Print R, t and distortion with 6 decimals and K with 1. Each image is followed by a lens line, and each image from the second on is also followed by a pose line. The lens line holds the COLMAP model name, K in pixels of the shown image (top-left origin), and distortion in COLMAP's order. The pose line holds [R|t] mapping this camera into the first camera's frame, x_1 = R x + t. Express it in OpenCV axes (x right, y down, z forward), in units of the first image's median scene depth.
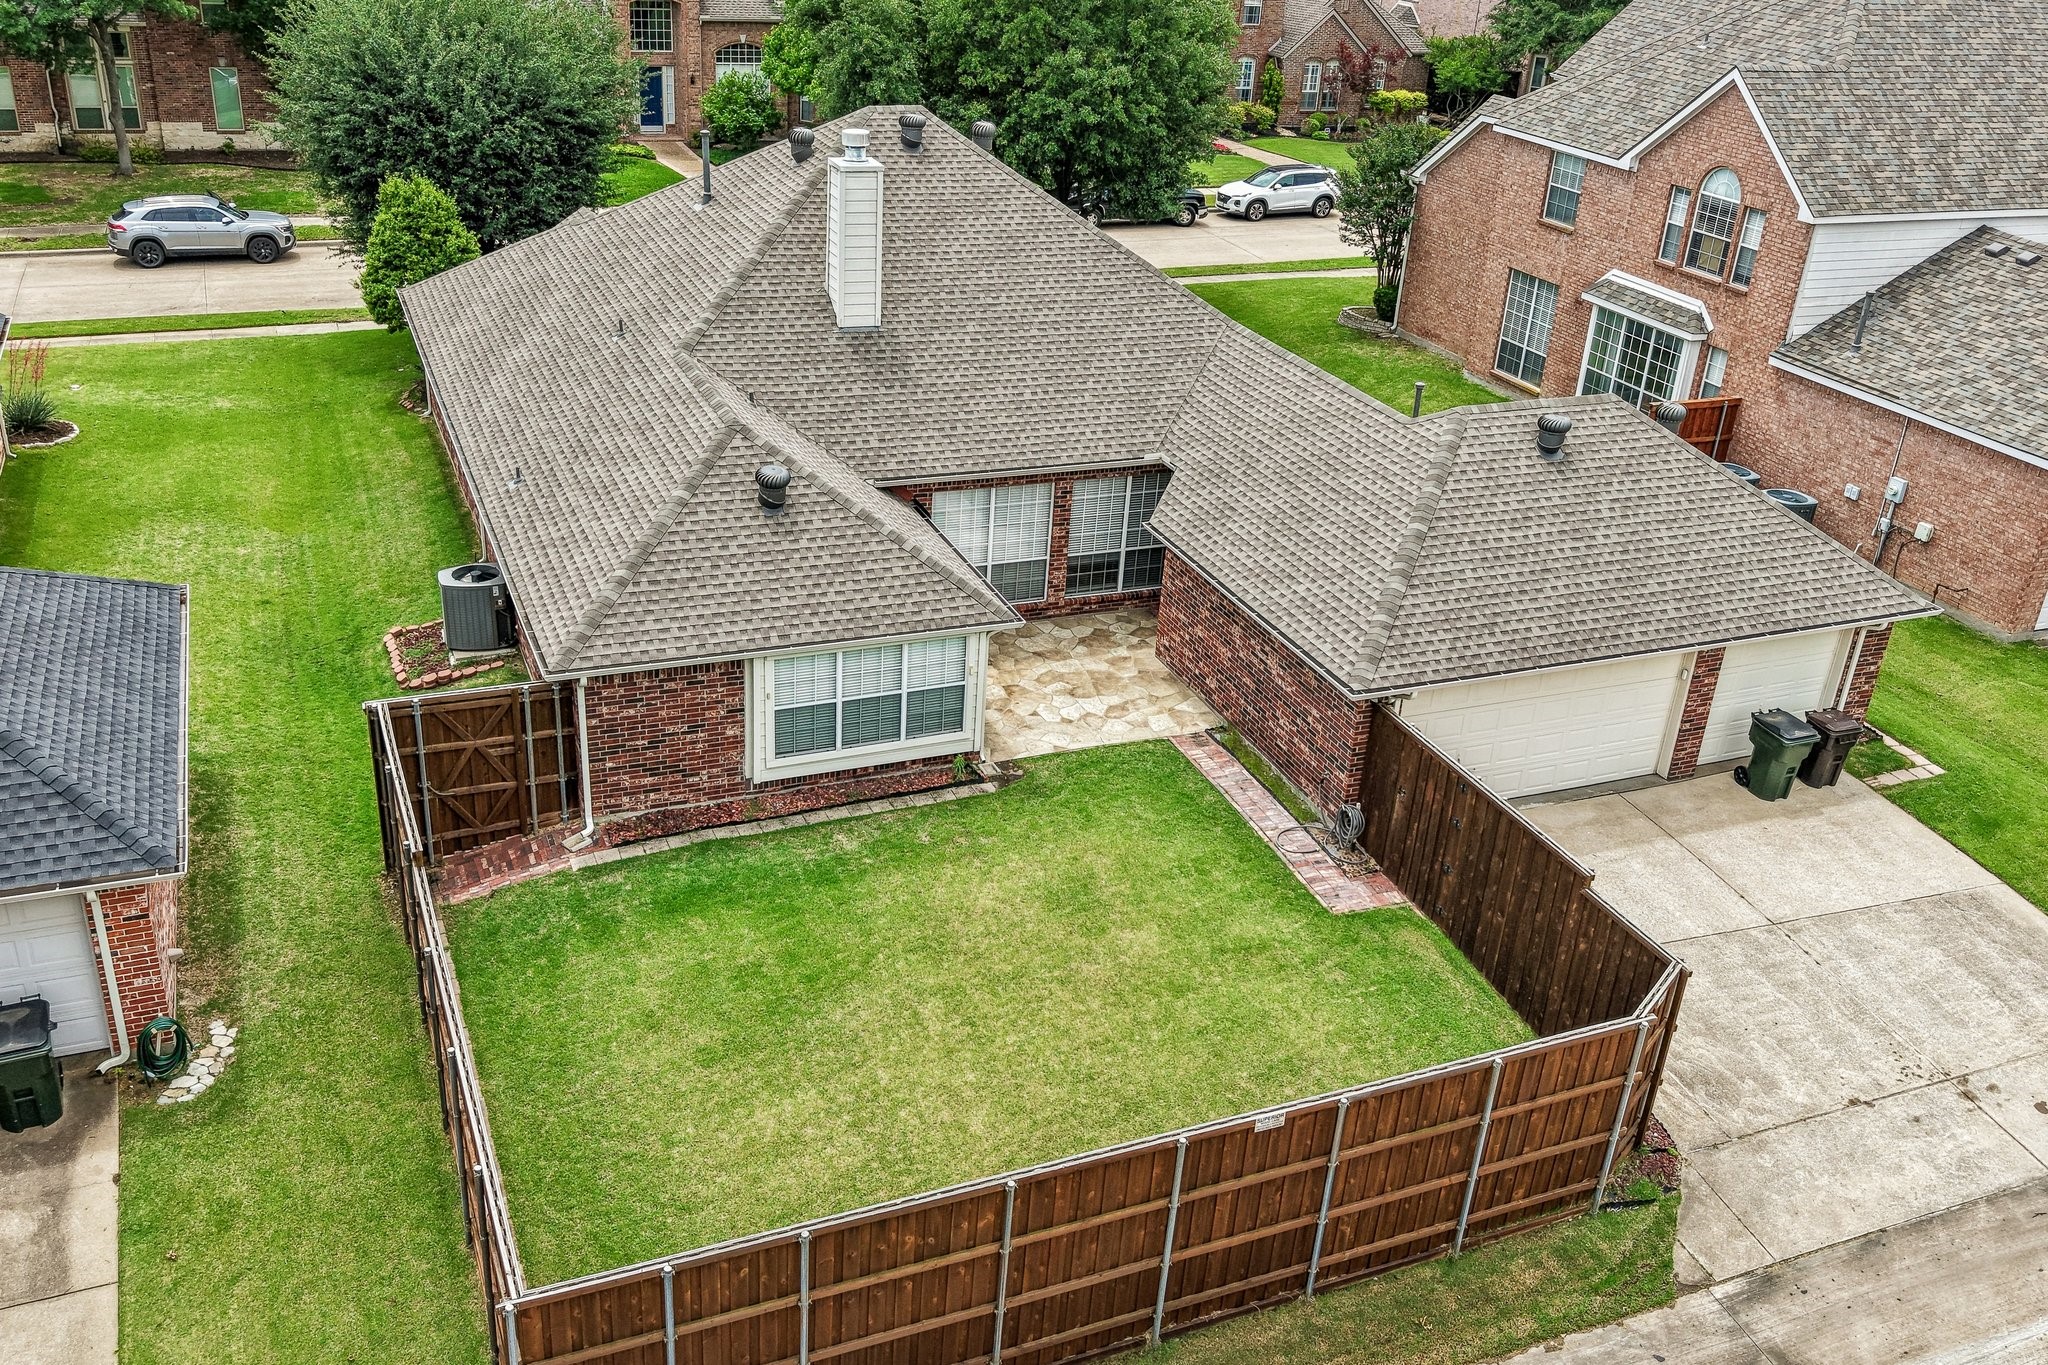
lens RADIAL K [[1751.7, 0, 1024.0], [0, 1751.7, 682.5], [0, 0, 1]] dist [0.084549, -0.113920]
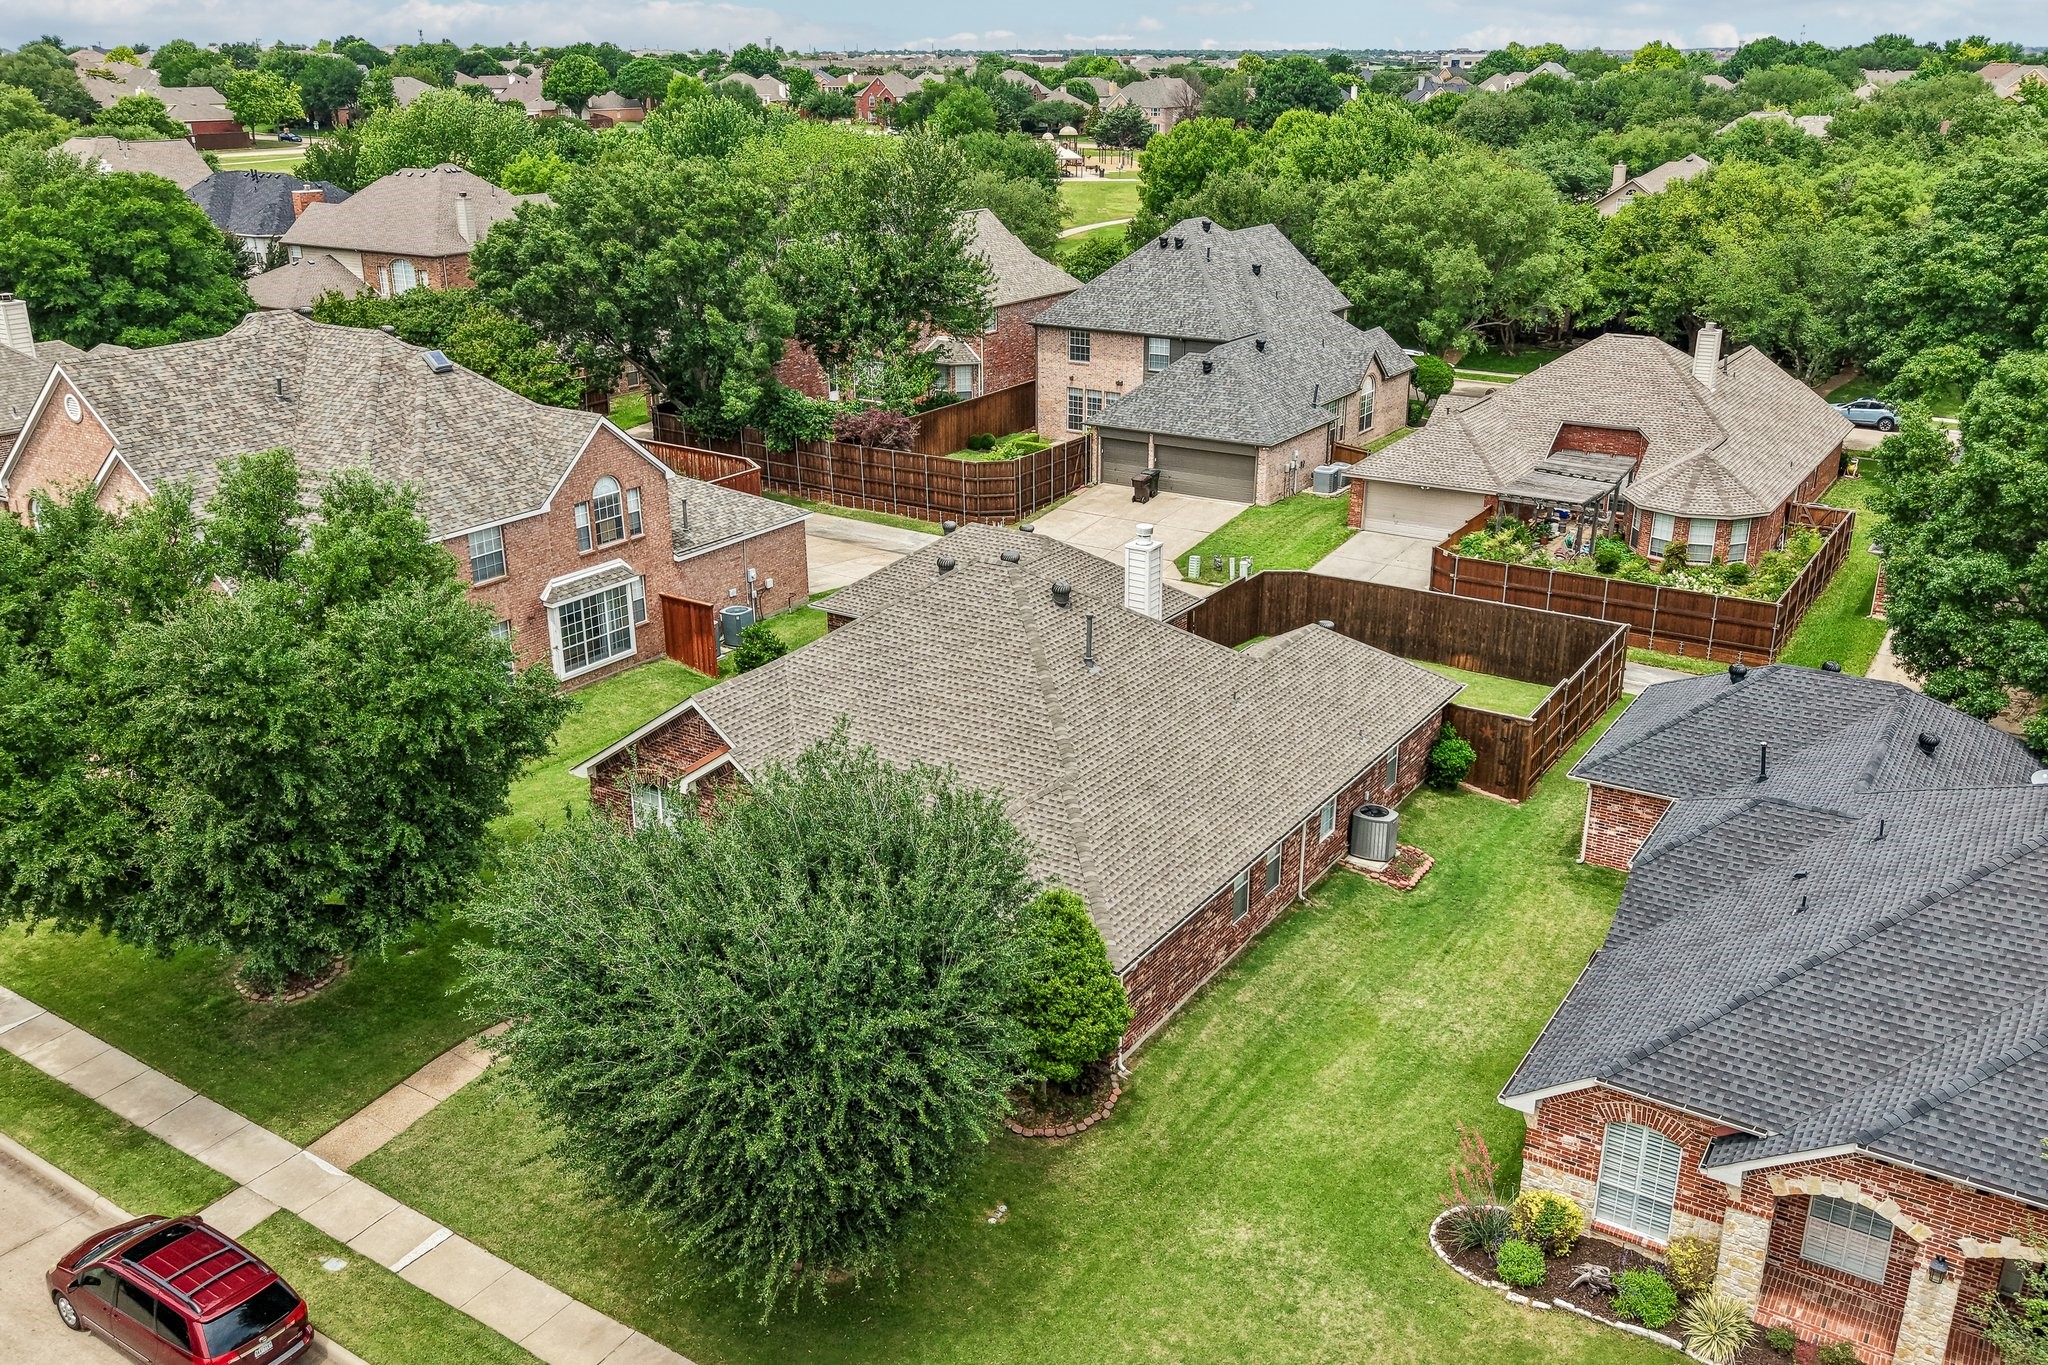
lens RADIAL K [[1751.7, 0, 1024.0], [0, 1751.7, 682.5], [0, 0, 1]] dist [0.084549, -0.113920]
pose [[-0.546273, -0.343651, 0.763865, -1.367195], [0.357768, 0.728856, 0.583756, -1.242732], [-0.757356, 0.592176, -0.275207, 1.708772]]
